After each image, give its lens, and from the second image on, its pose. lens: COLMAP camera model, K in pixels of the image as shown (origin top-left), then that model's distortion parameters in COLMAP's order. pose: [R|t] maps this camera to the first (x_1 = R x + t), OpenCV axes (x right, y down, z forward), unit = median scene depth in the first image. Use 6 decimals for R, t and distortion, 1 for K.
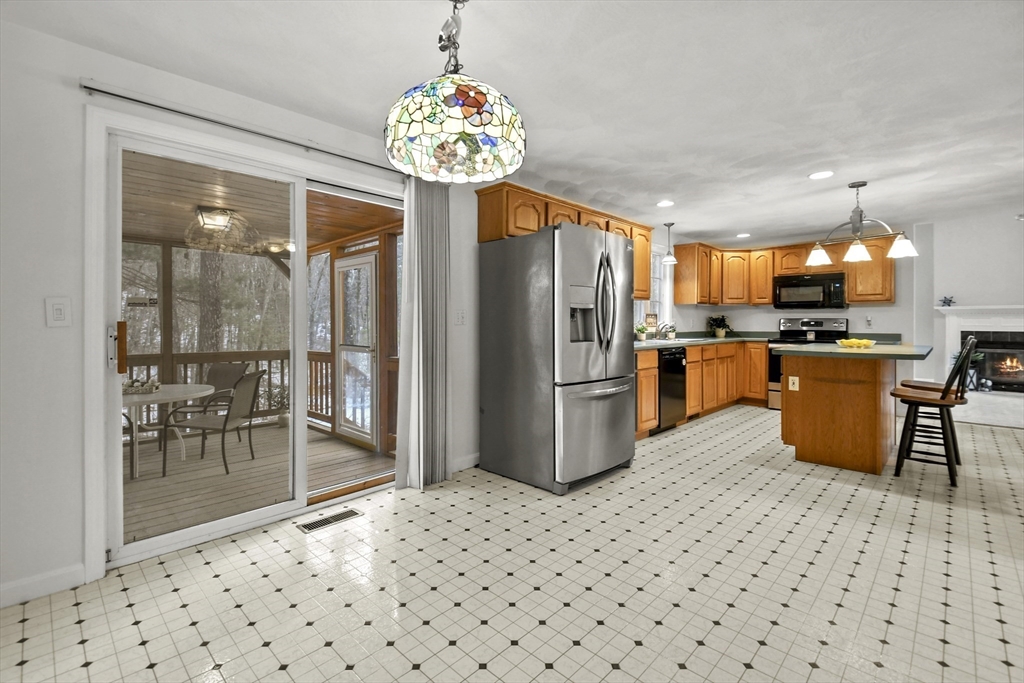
lens RADIAL K [[464.0, 0, 510.8], [0, 464.0, 324.3], [0, 0, 1]] dist [0.016348, -0.007492]
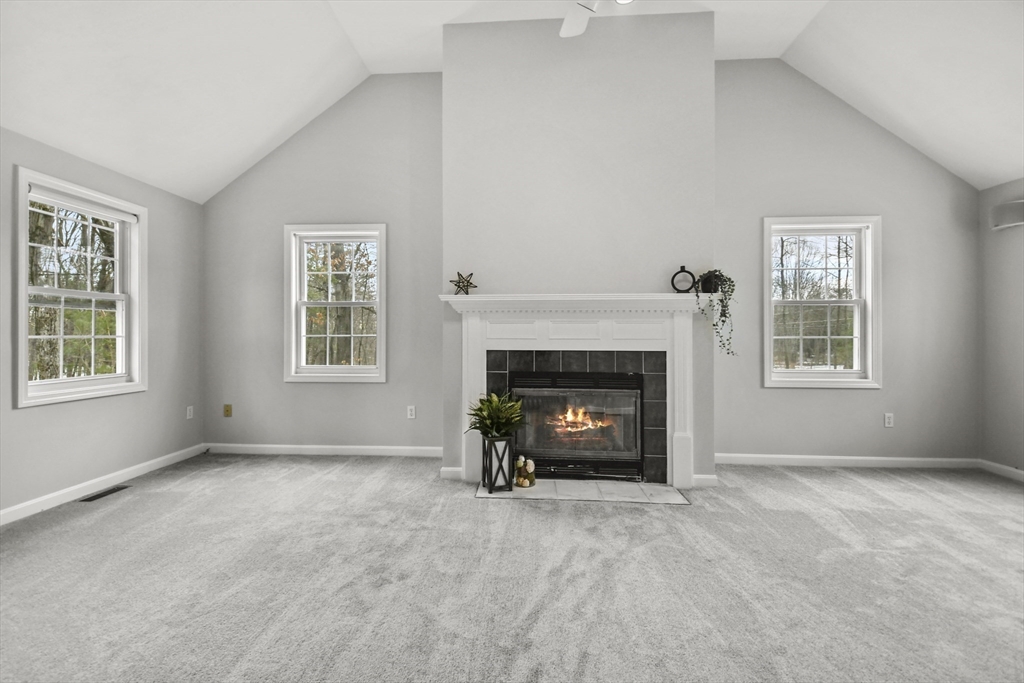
lens RADIAL K [[464.0, 0, 506.7], [0, 464.0, 332.7], [0, 0, 1]] dist [0.016348, -0.007492]
pose [[0.774054, -0.002542, 0.633115, 0.980489], [0.005904, 0.999977, -0.003203, -0.001974], [-0.633092, 0.006217, 0.774051, 0.907661]]
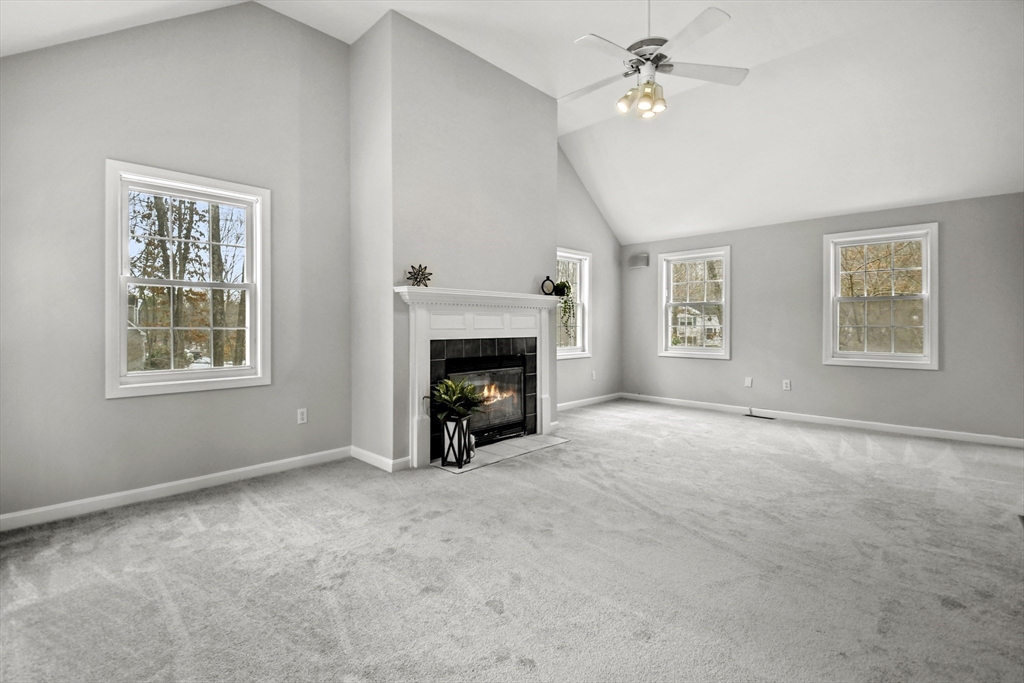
lens RADIAL K [[464.0, 0, 490.7], [0, 464.0, 328.8], [0, 0, 1]] dist [0.016348, -0.007492]
pose [[0.034259, -0.011693, 0.999345, 0.697830], [0.009245, 0.999892, 0.011382, -0.003158], [-0.999370, 0.008849, 0.034363, 1.297061]]
